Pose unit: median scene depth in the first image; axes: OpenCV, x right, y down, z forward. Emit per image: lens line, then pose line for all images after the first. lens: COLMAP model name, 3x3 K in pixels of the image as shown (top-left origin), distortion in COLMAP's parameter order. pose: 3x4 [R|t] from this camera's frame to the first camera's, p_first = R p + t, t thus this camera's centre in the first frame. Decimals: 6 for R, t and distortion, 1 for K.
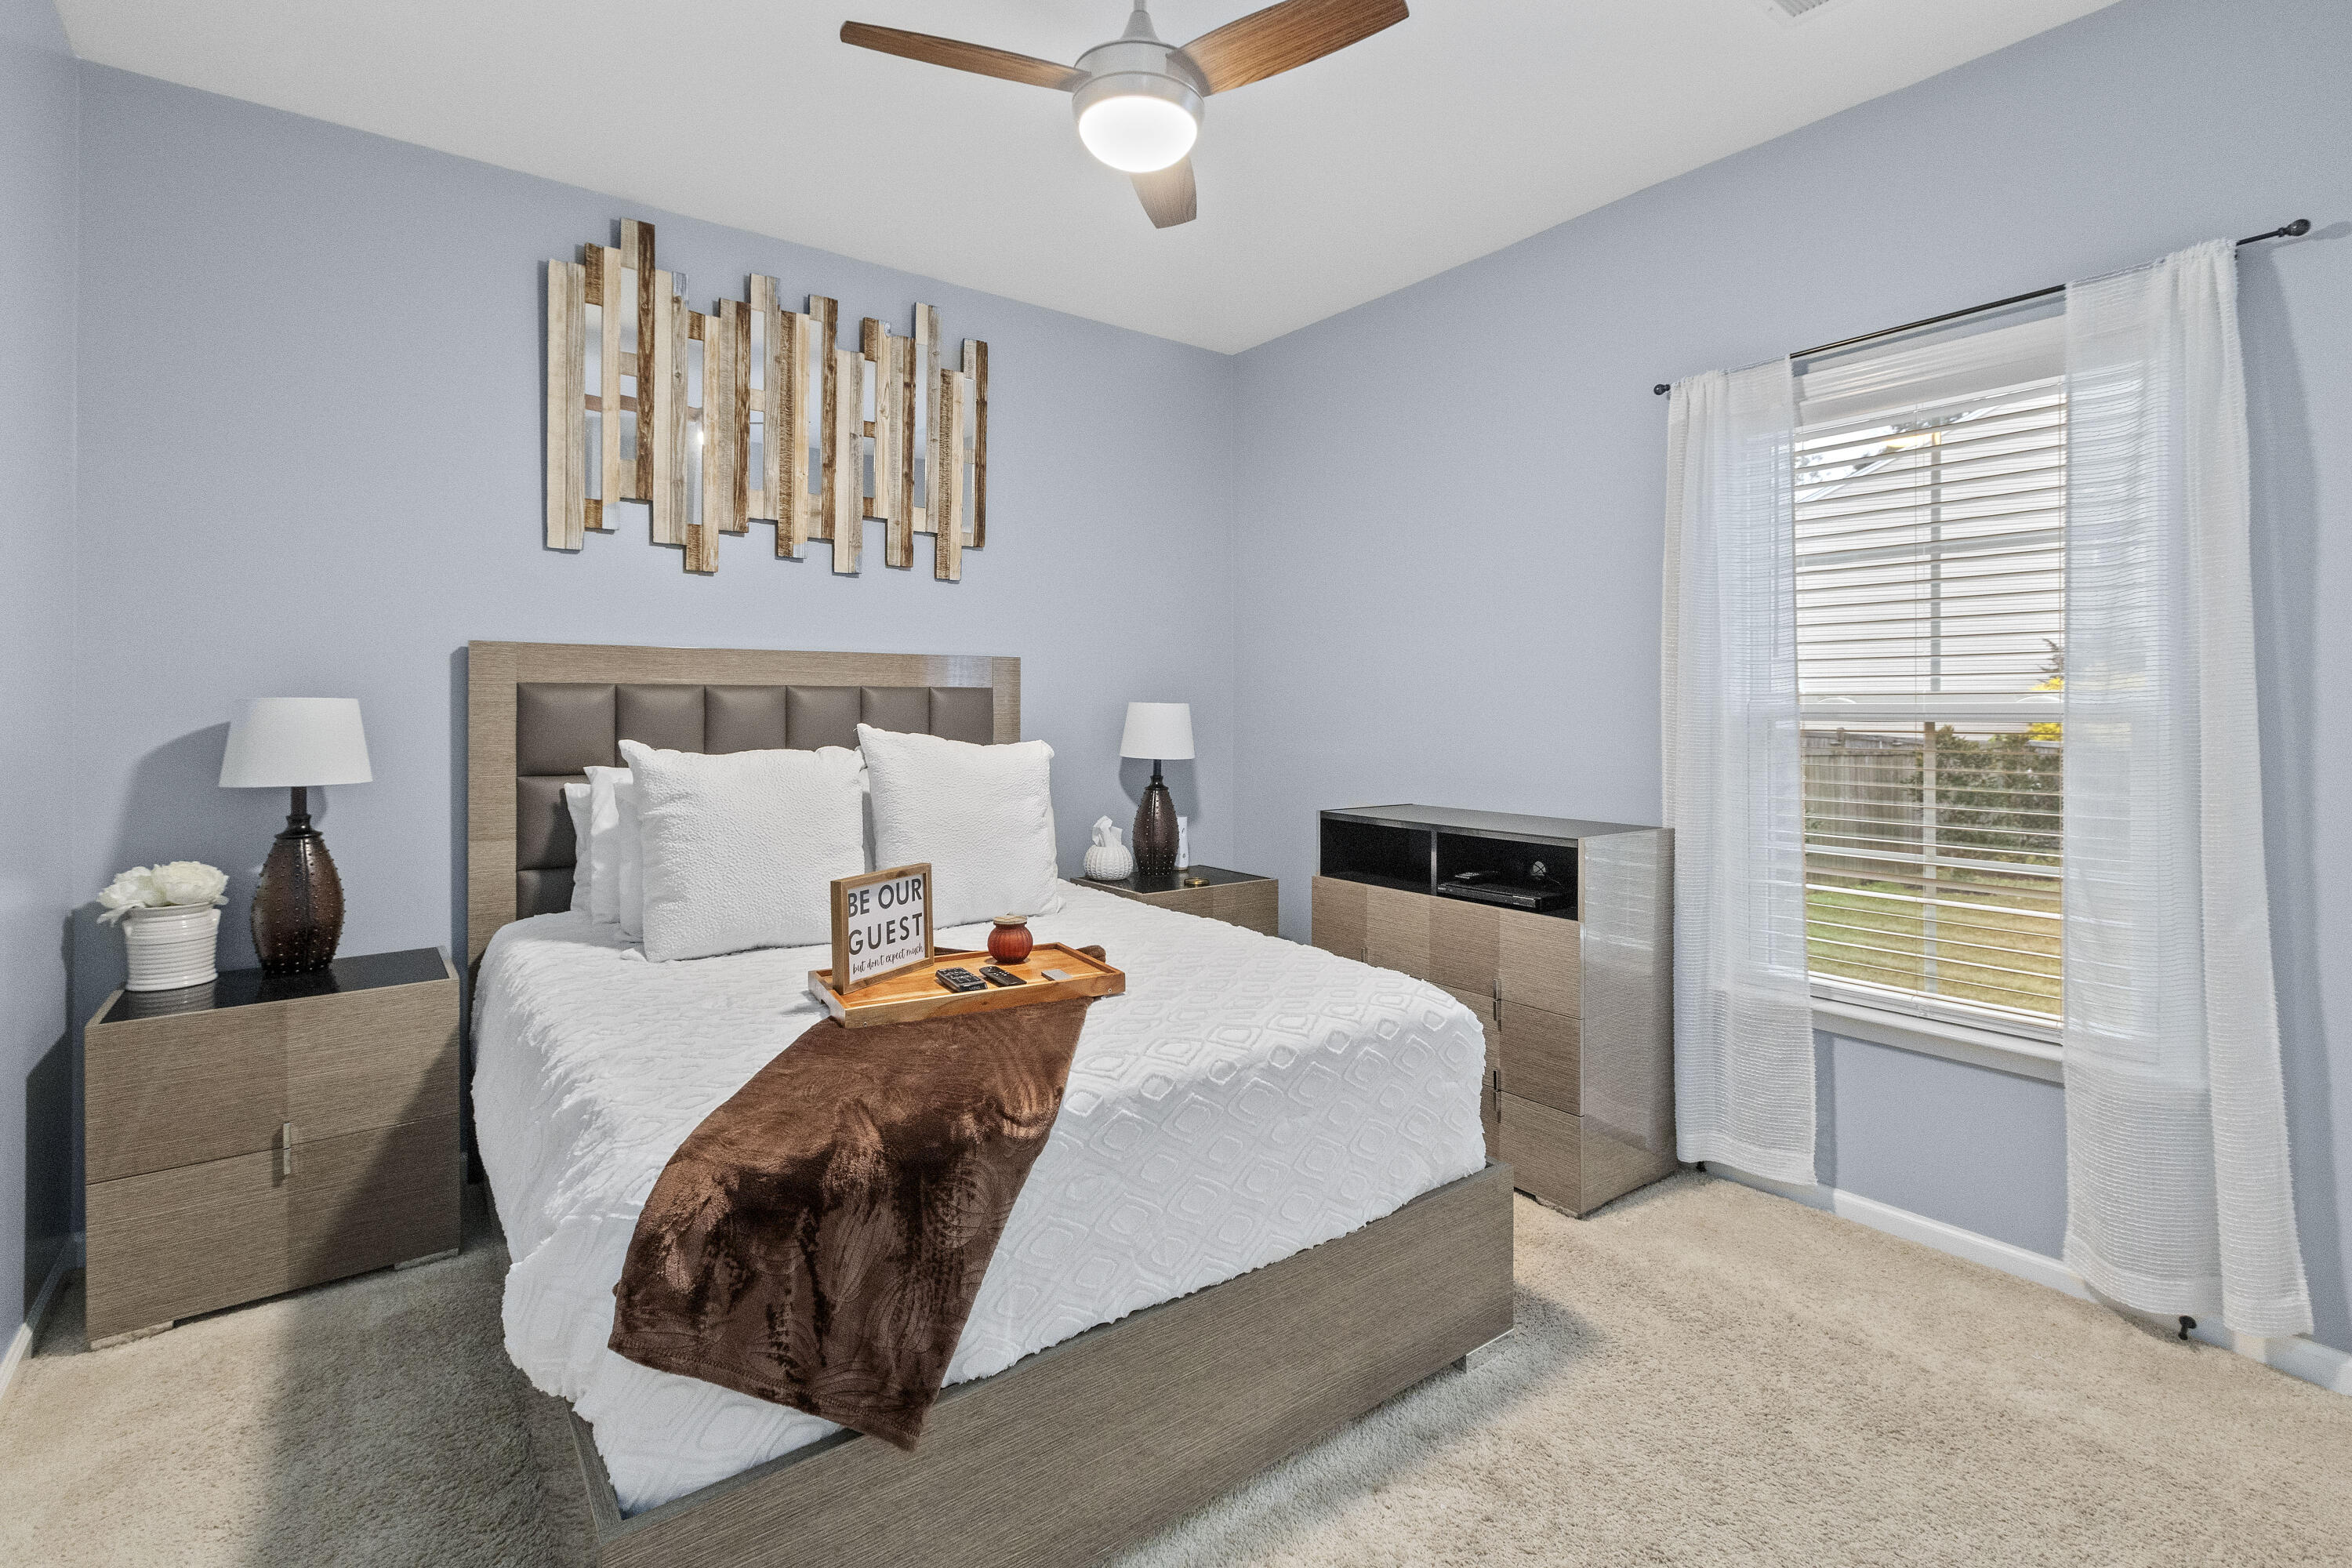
lens RADIAL K [[1070.9, 0, 1169.9], [0, 1070.9, 706.1], [0, 0, 1]] dist [0.004974, -0.002356]
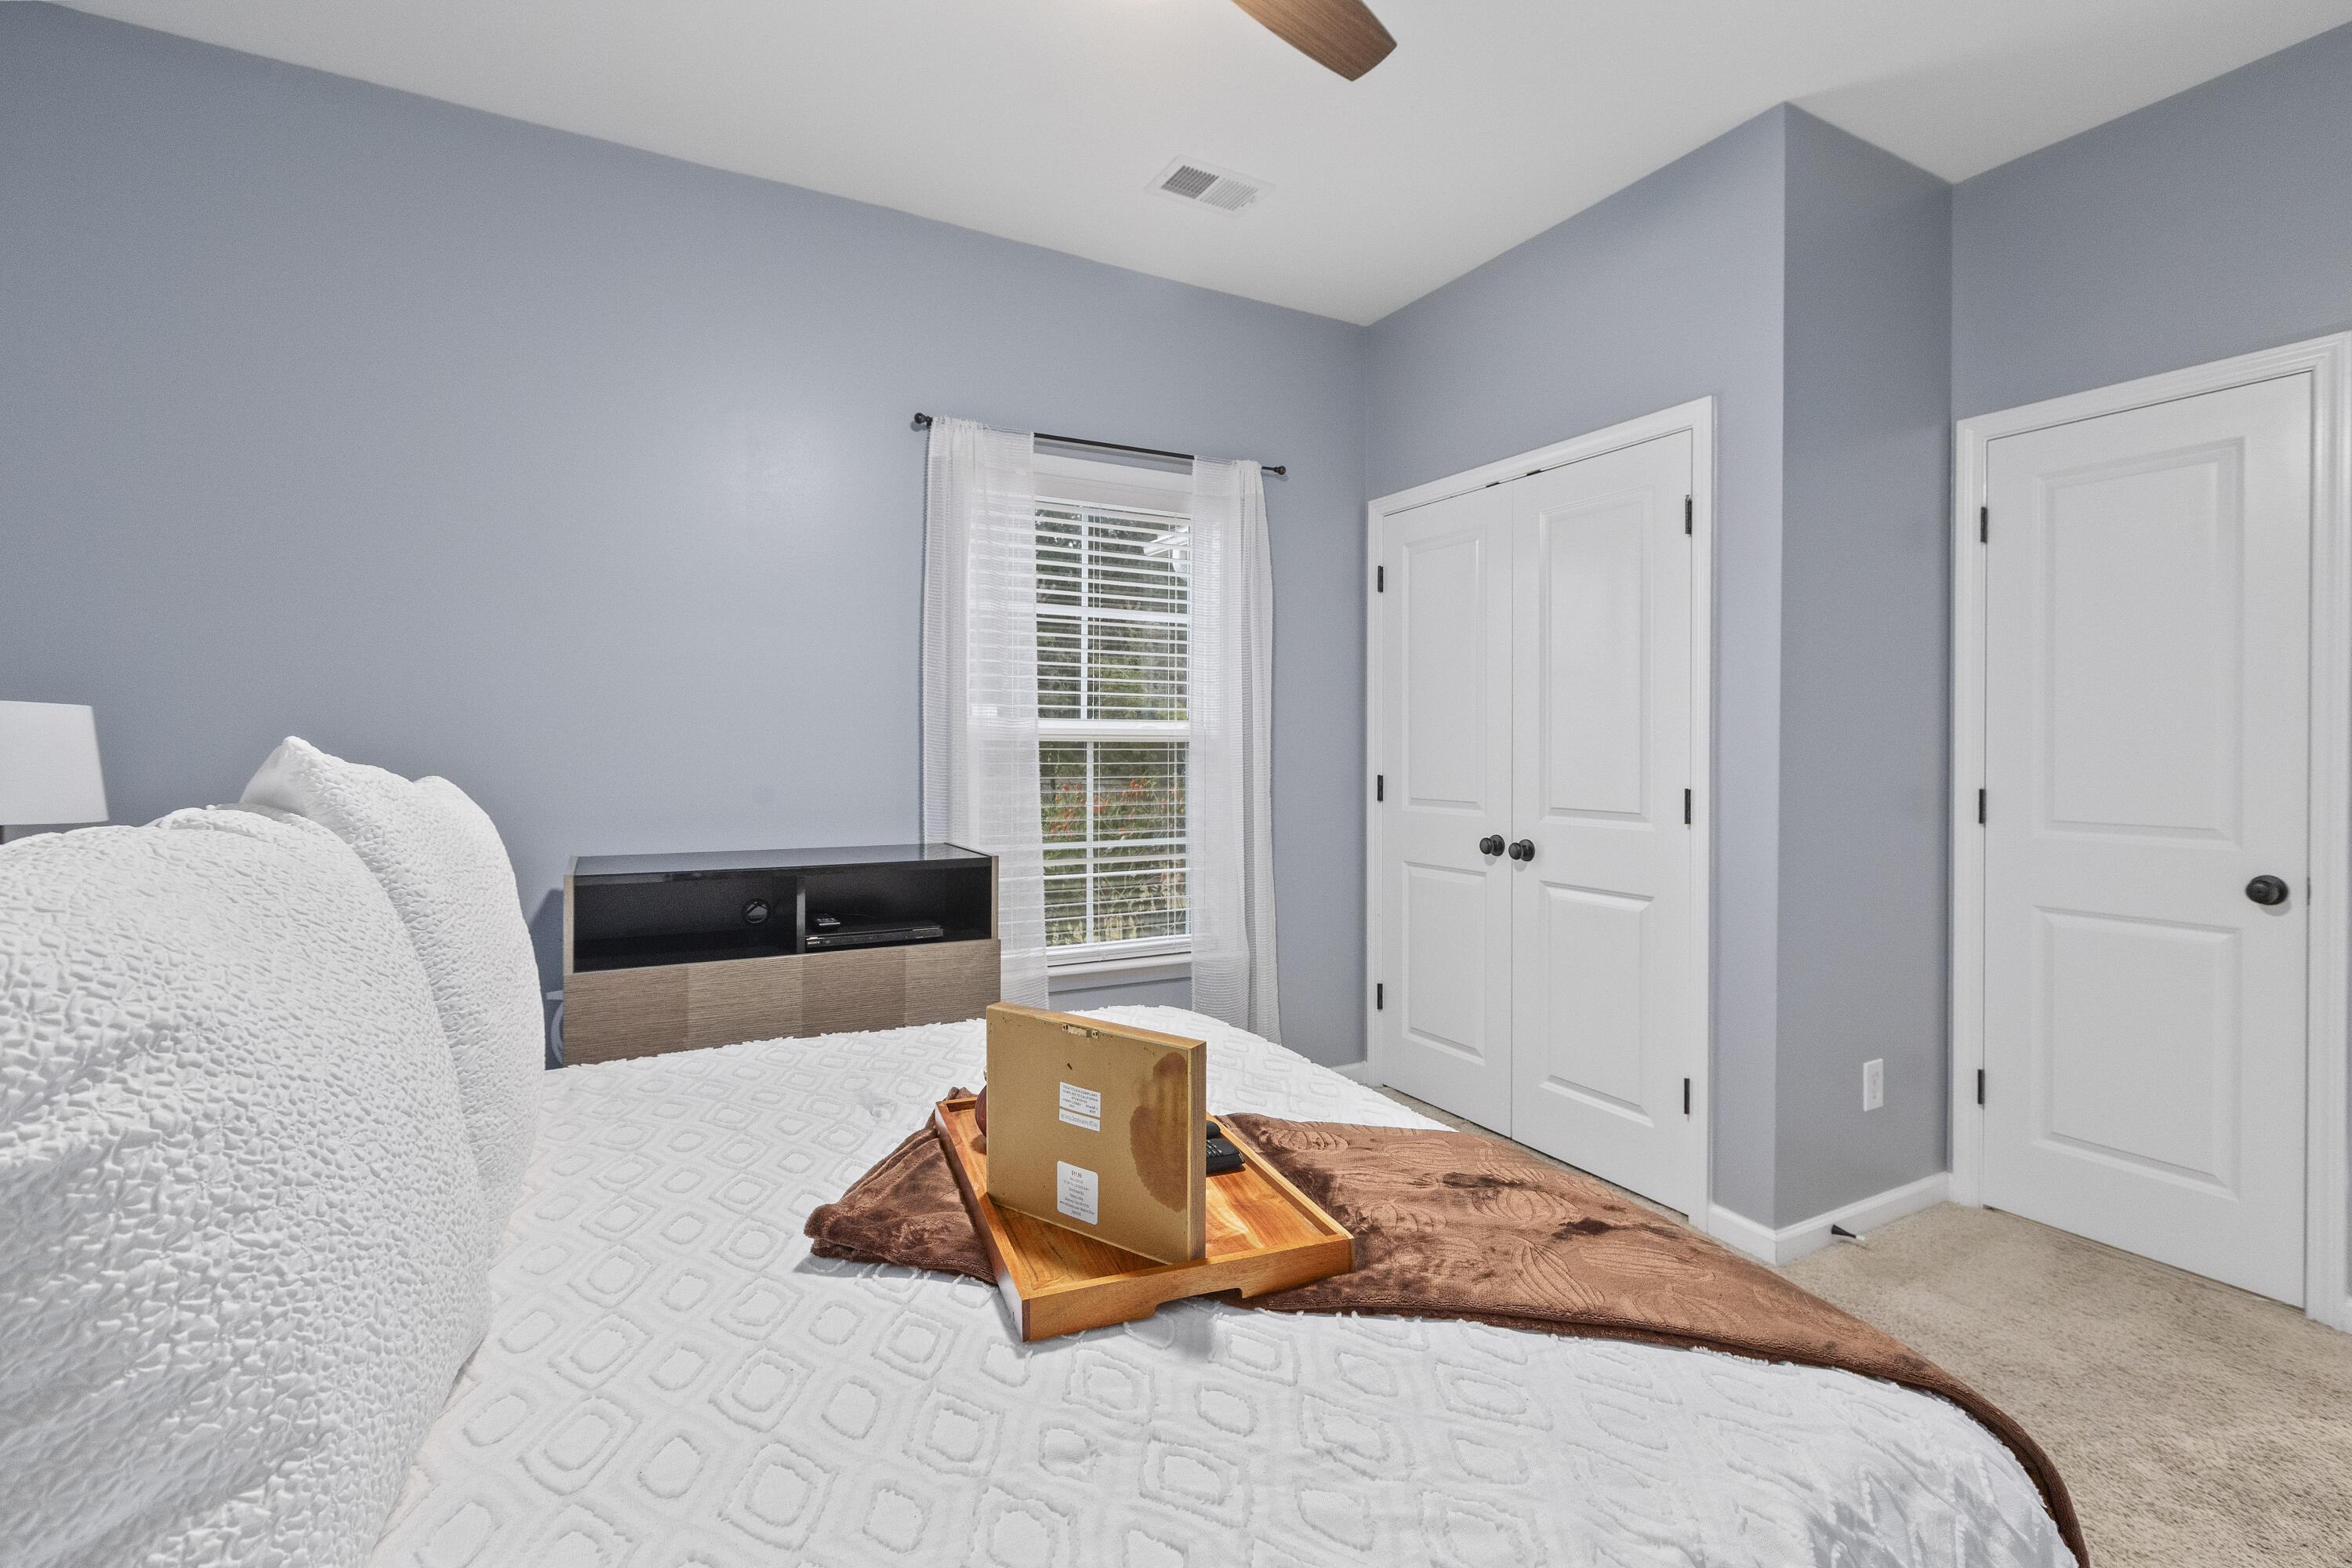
lens RADIAL K [[1070.9, 0, 1173.7], [0, 1070.9, 746.6], [0, 0, 1]] dist [0.004974, -0.002356]
pose [[0.155252, -0.000584, 0.987875, -0.582861], [-0.012133, 0.999923, 0.002498, 0.015317], [-0.987800, -0.012374, 0.155233, 0.672323]]
